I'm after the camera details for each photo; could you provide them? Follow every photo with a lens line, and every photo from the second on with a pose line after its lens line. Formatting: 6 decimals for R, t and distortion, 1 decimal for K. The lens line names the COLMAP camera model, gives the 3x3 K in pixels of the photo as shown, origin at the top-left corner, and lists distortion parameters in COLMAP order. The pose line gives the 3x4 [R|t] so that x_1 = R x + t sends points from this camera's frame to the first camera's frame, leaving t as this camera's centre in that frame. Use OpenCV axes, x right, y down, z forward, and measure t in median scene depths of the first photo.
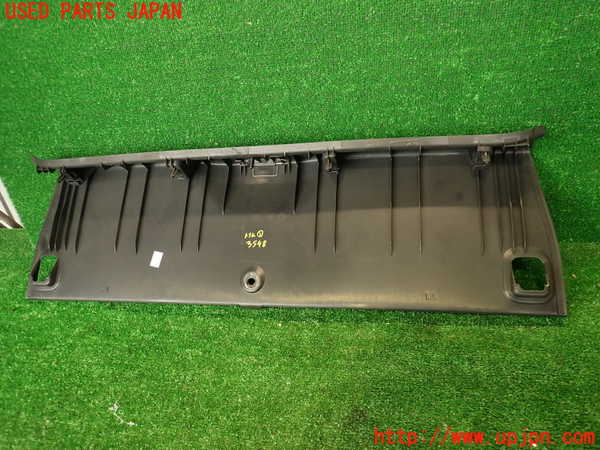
lens RADIAL K [[451.7, 0, 298.7], [0, 451.7, 224.9], [0, 0, 1]] dist [0.035403, -0.010278]
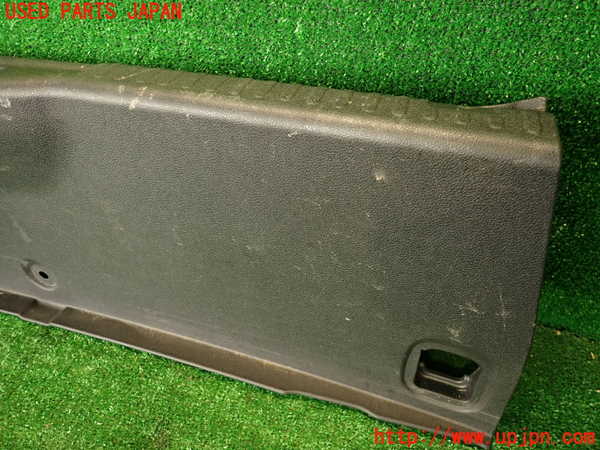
lens RADIAL K [[451.7, 0, 300.5], [0, 451.7, 225.3], [0, 0, 1]] dist [0.035403, -0.010278]
pose [[0.990802, 0.134334, -0.016286, 0.432965], [-0.127540, 0.967285, 0.219301, -0.188750], [0.045213, -0.215207, 0.975521, 0.500575]]
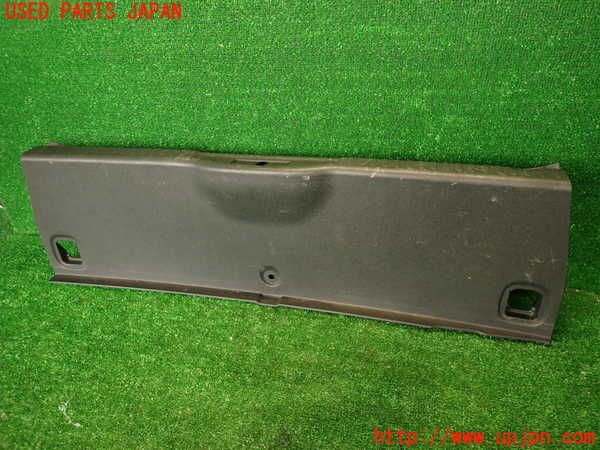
lens RADIAL K [[451.7, 0, 299.1], [0, 451.7, 223.2], [0, 0, 1]] dist [0.035403, -0.010278]
pose [[0.996470, 0.082180, -0.017153, 0.116943], [-0.080869, 0.994493, 0.066659, -0.134293], [0.022537, -0.065036, 0.997628, -0.031496]]
